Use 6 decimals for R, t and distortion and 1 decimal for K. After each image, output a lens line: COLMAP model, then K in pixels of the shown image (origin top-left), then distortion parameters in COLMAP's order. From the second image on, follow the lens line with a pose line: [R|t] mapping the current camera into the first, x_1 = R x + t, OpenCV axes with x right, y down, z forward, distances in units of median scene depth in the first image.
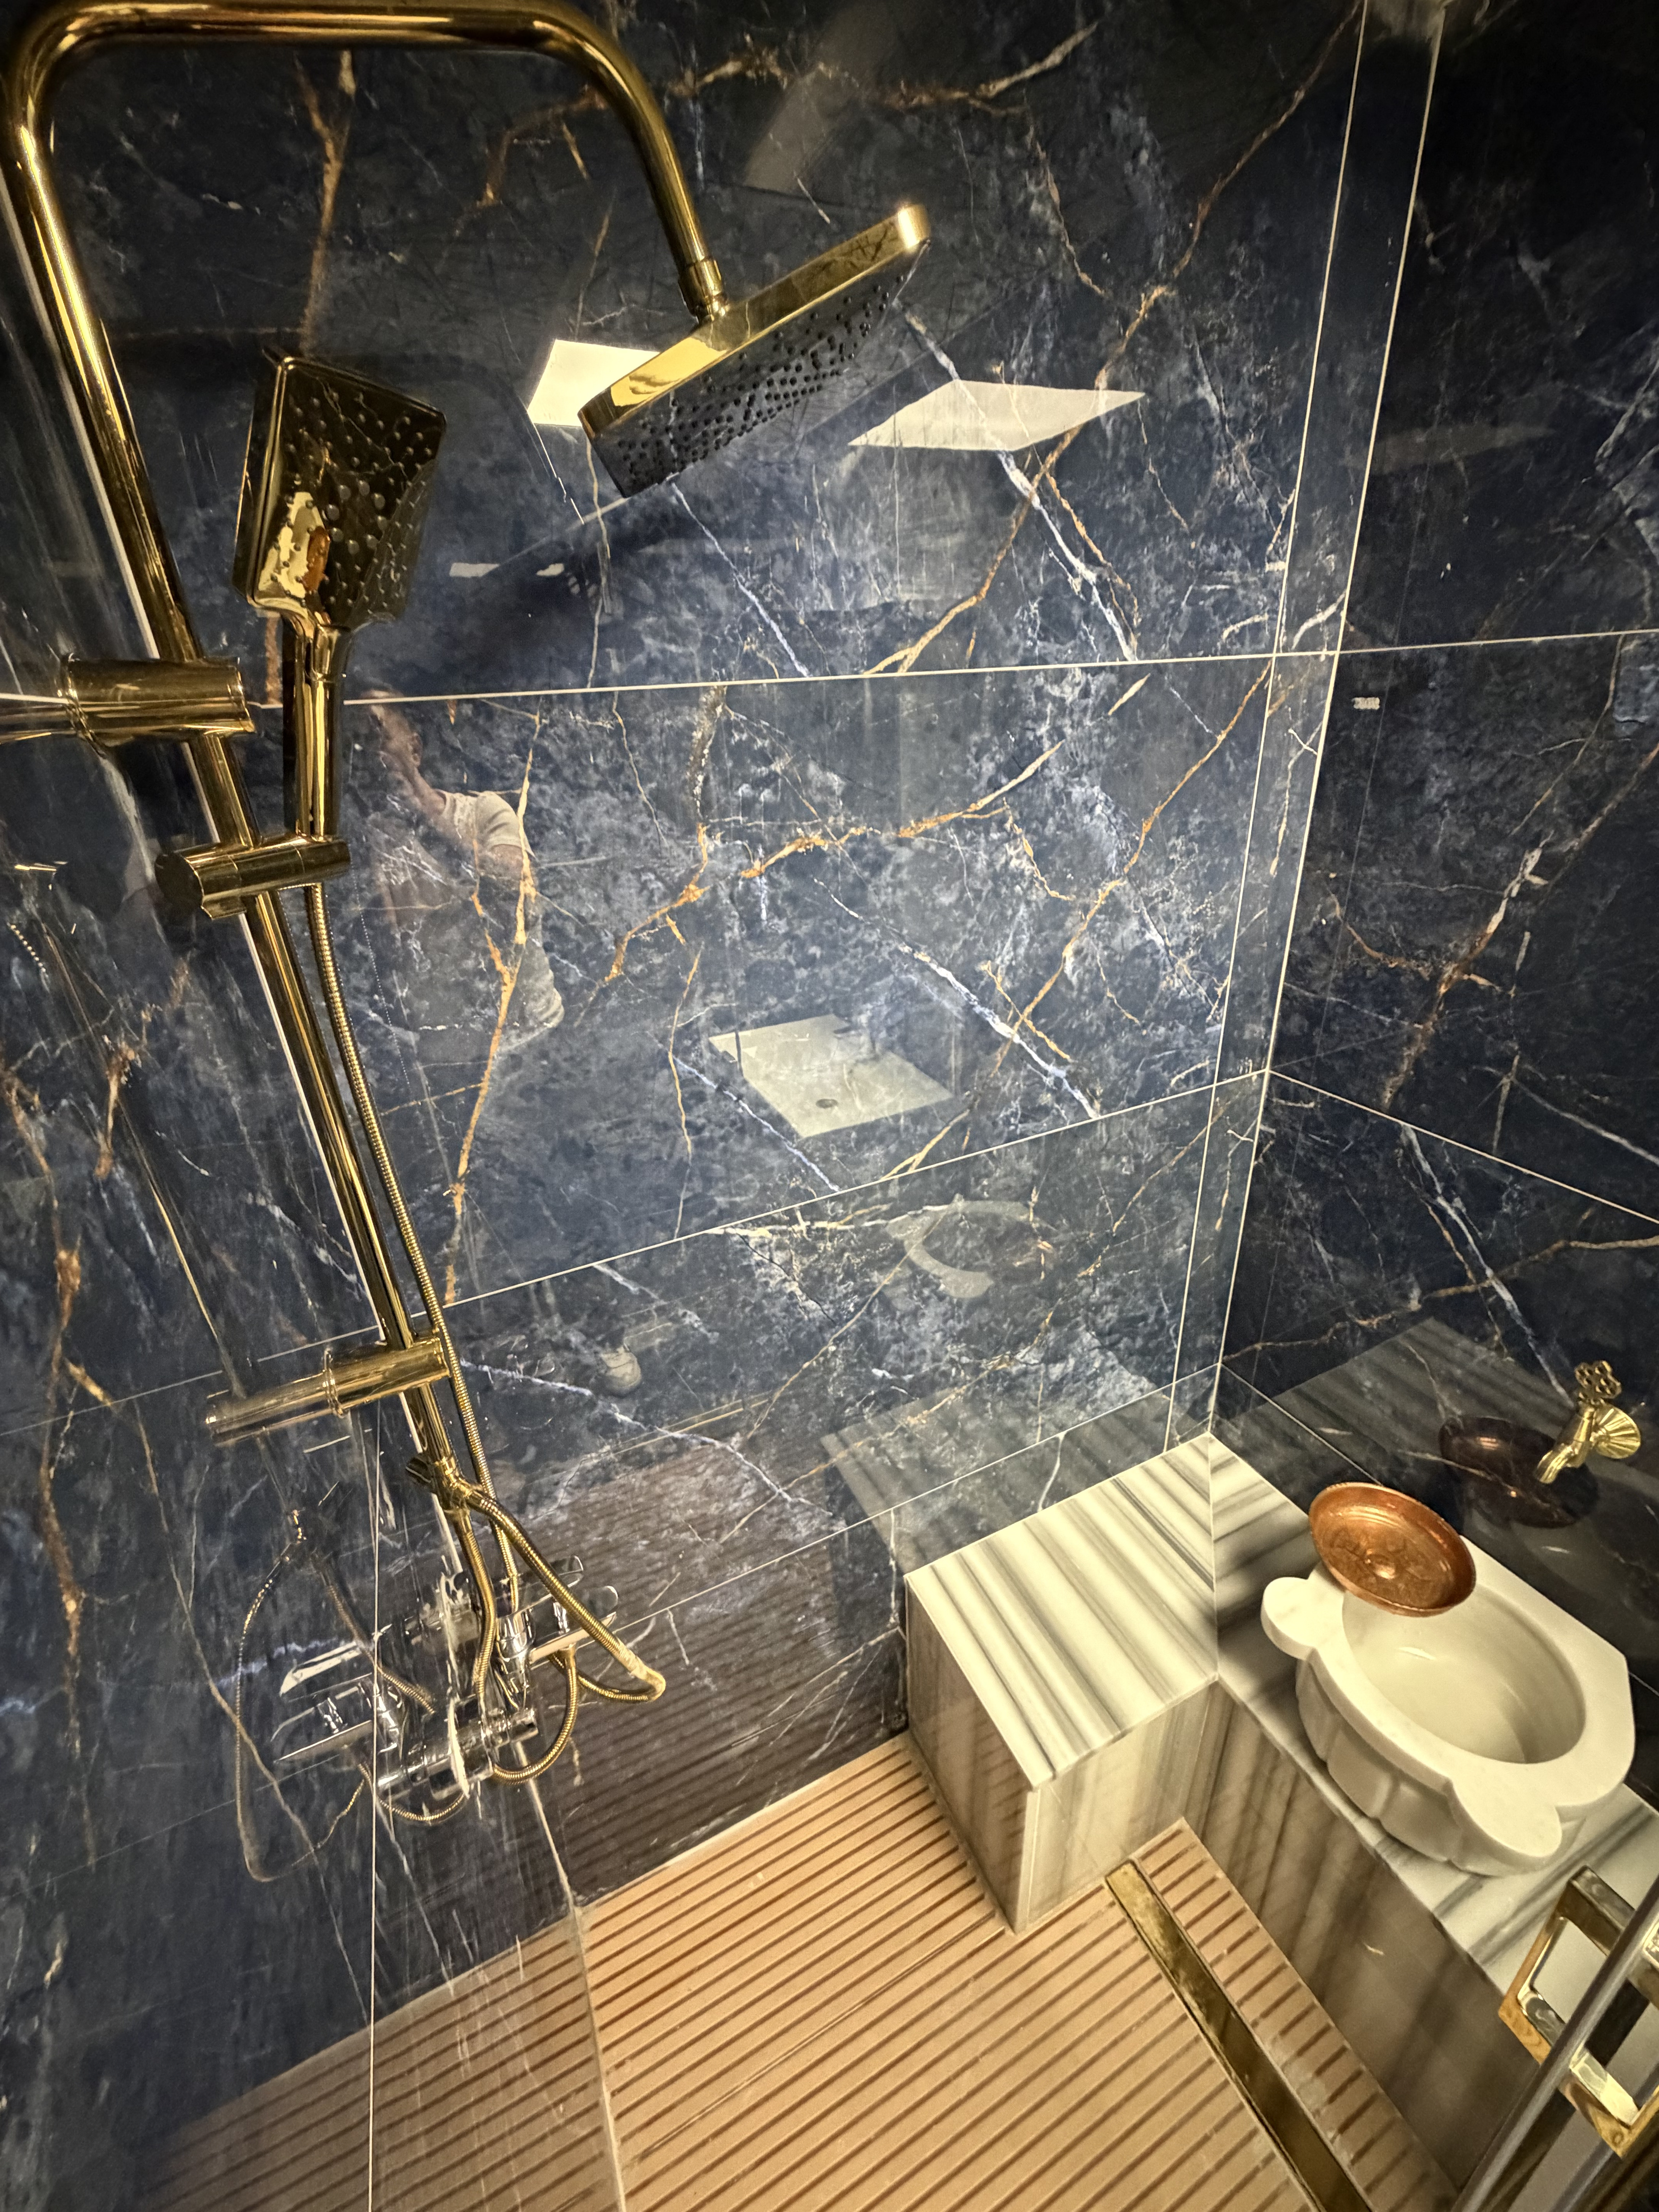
lens RADIAL K [[895.1, 0, 835.2], [0, 895.1, 1109.1], [0, 0, 1]] dist [0.003870, 0.000213]
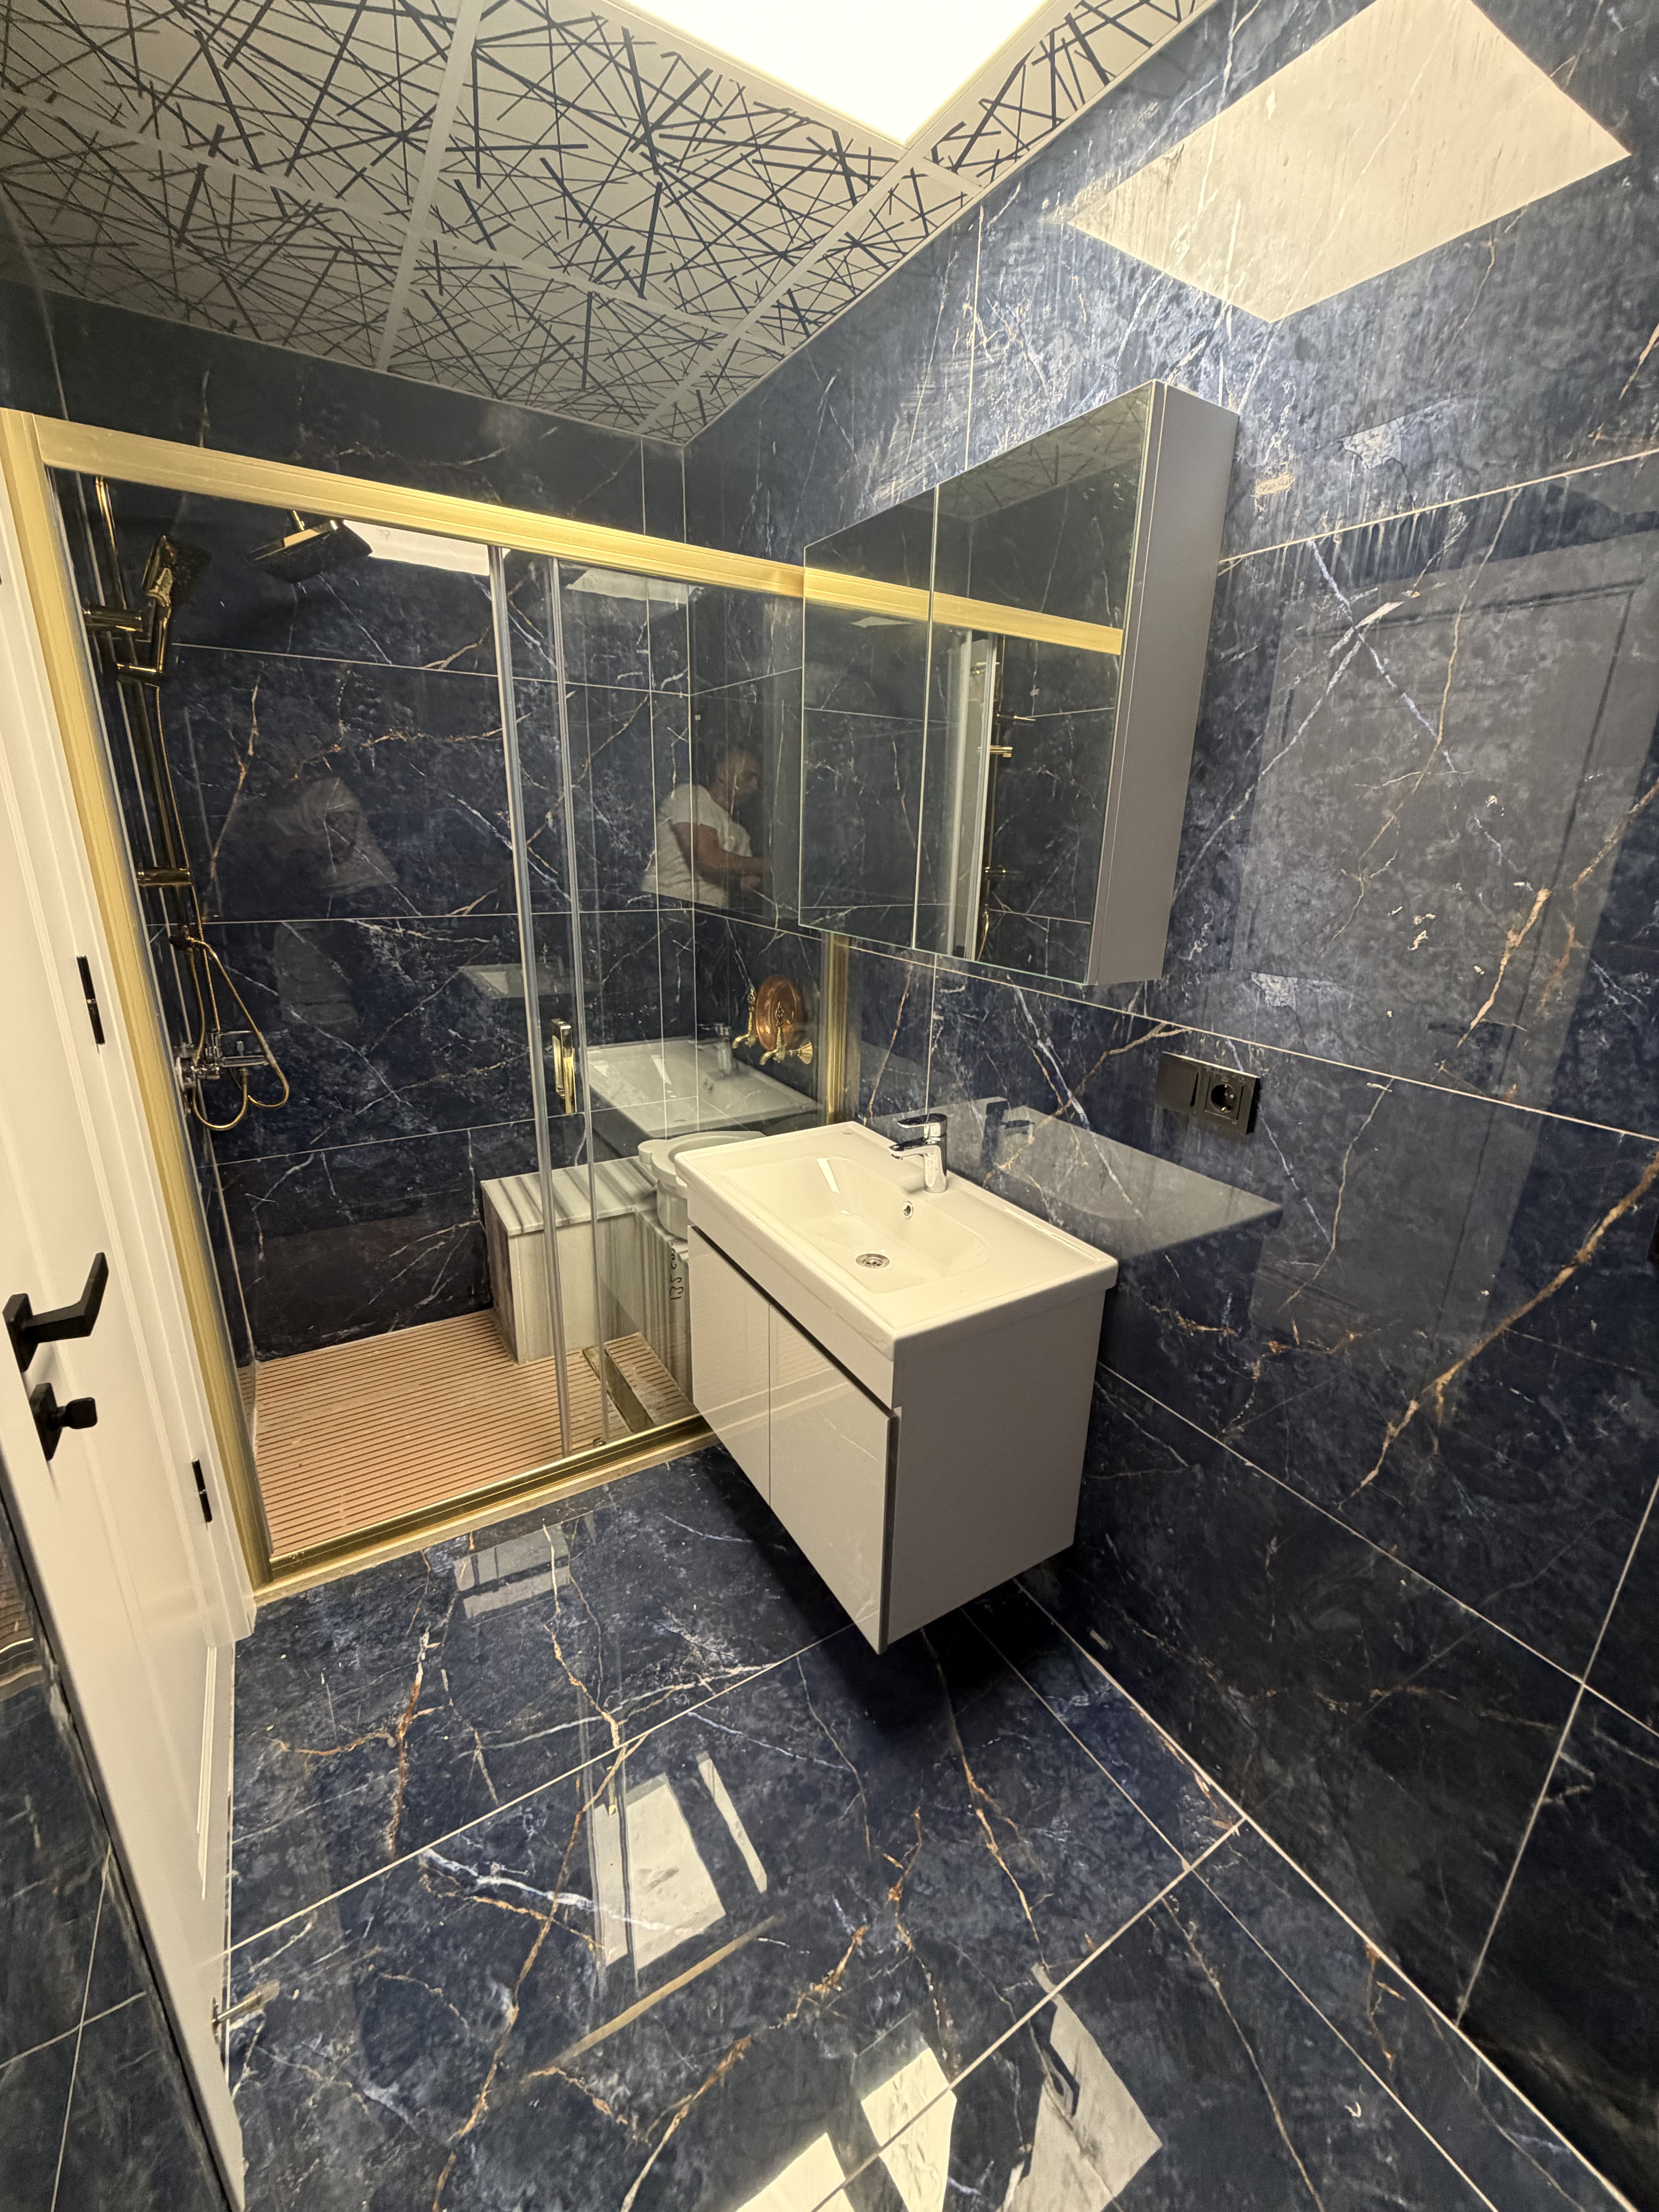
lens RADIAL K [[895.1, 0, 827.6], [0, 895.1, 1105.3], [0, 0, 1]] dist [0.003870, 0.000213]
pose [[0.992569, 0.042859, 0.113887, 0.704692], [-0.028099, 0.991353, -0.128179, 0.750030], [-0.118395, 0.124027, 0.985190, -1.059670]]
